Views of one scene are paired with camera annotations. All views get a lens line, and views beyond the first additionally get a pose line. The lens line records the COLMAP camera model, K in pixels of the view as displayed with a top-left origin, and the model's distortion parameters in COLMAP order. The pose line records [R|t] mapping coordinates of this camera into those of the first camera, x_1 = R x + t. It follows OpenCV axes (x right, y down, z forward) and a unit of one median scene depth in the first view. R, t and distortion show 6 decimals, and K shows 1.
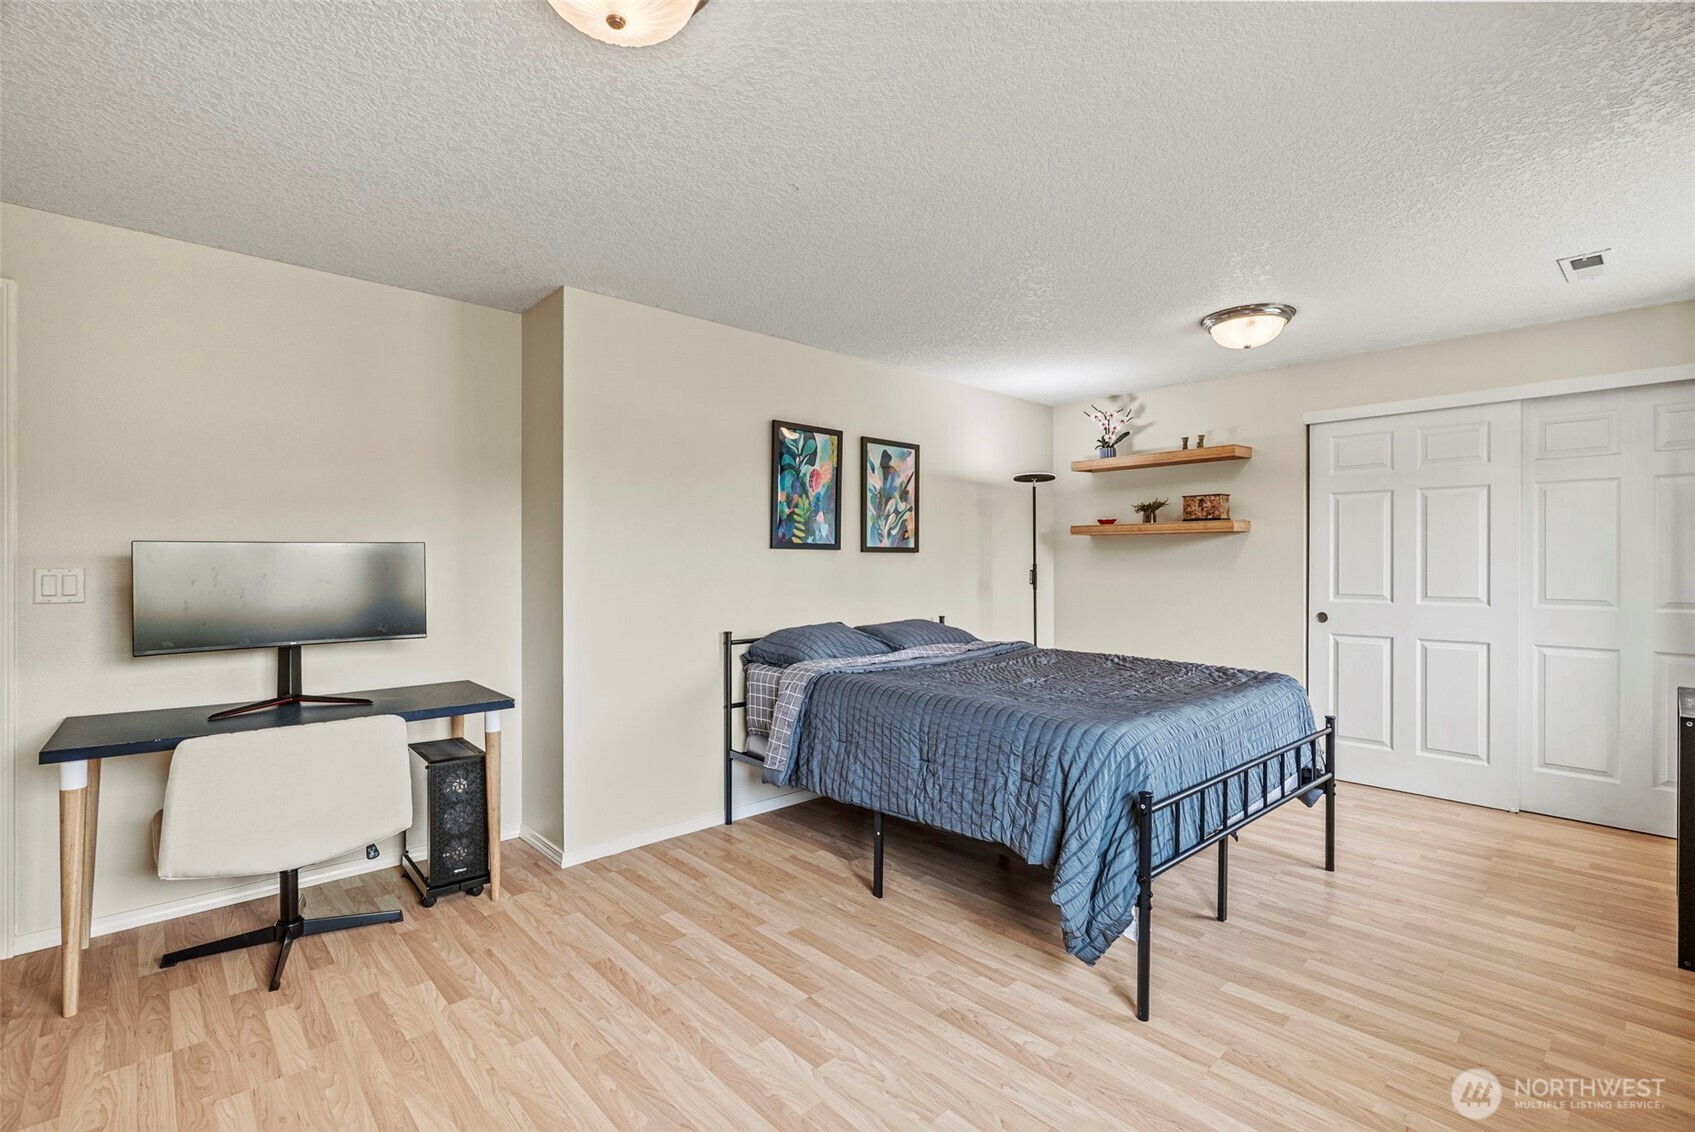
lens RADIAL K [[765.7, 0, 863.0], [0, 765.7, 562.7], [0, 0, 1]] dist [-0.013009, 0.004100]
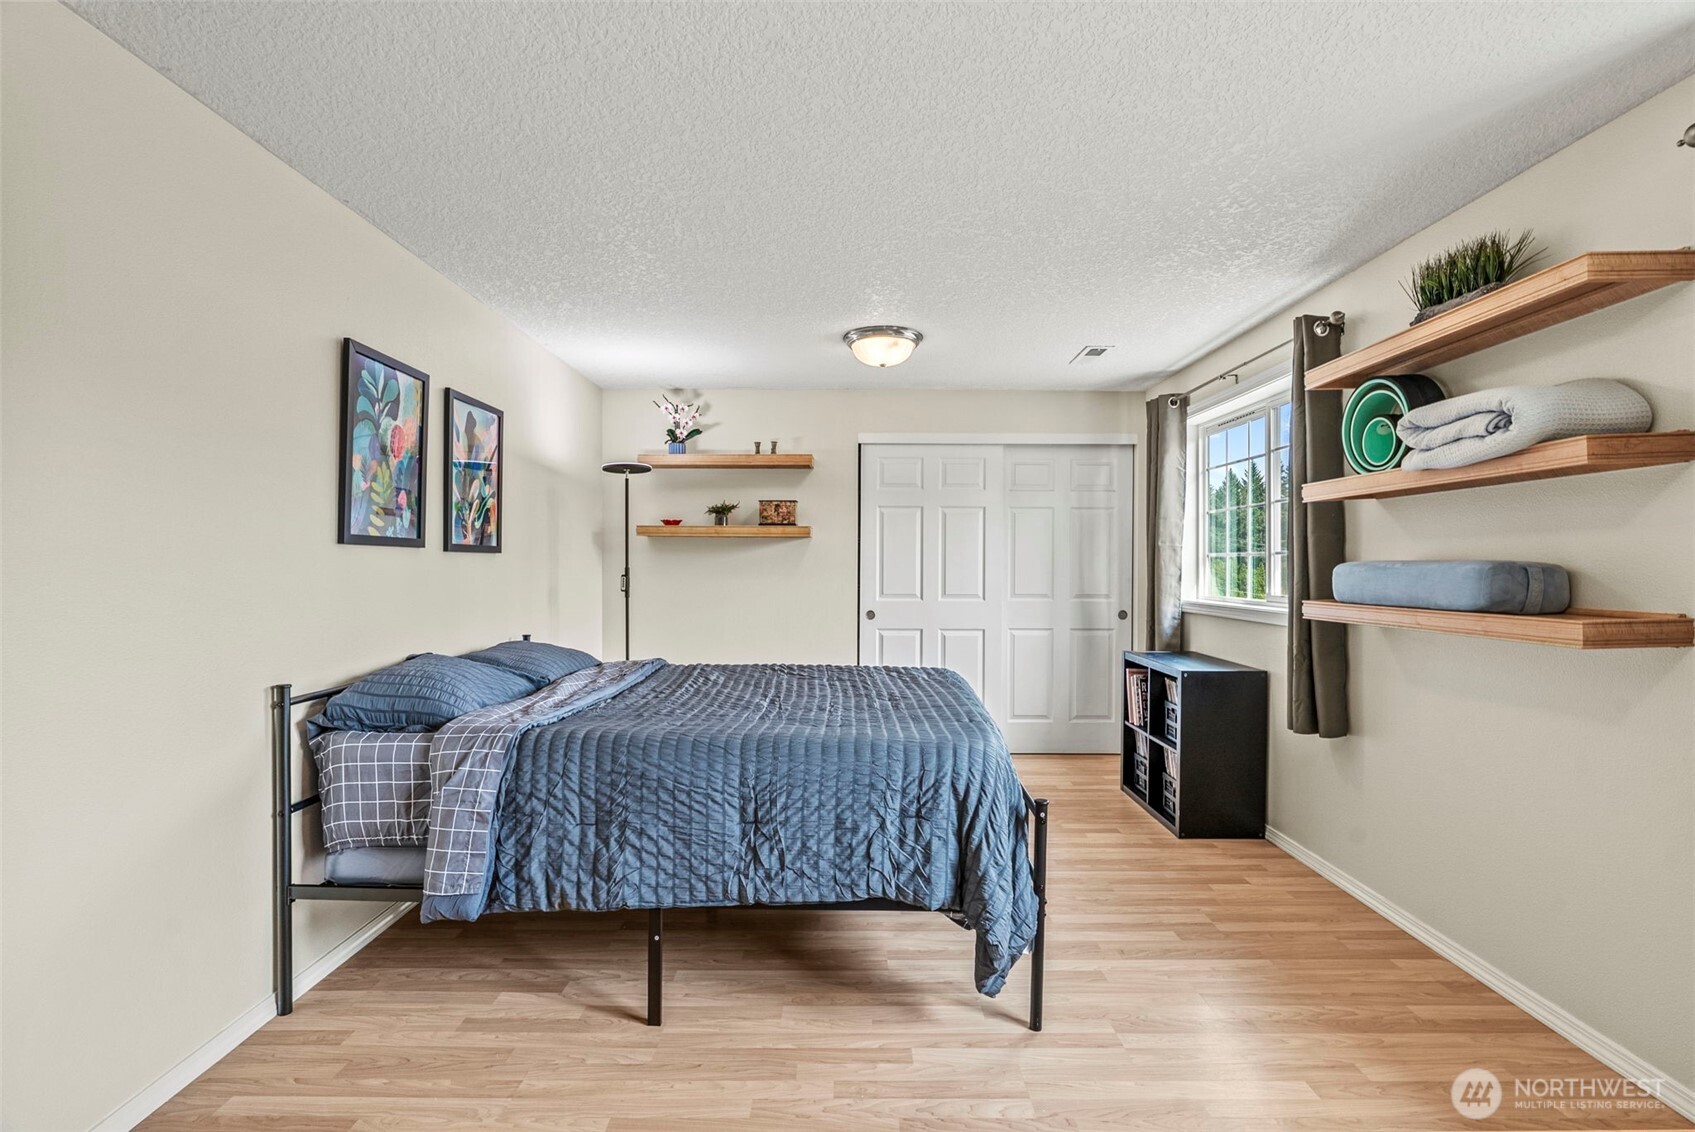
lens RADIAL K [[765.7, 0, 847.3], [0, 765.7, 569.8], [0, 0, 1]] dist [-0.013009, 0.004100]
pose [[0.689462, -0.002165, 0.724318, -0.302478], [-0.001602, 0.999989, 0.004514, -0.000739], [-0.724320, -0.004272, 0.689451, 0.291626]]
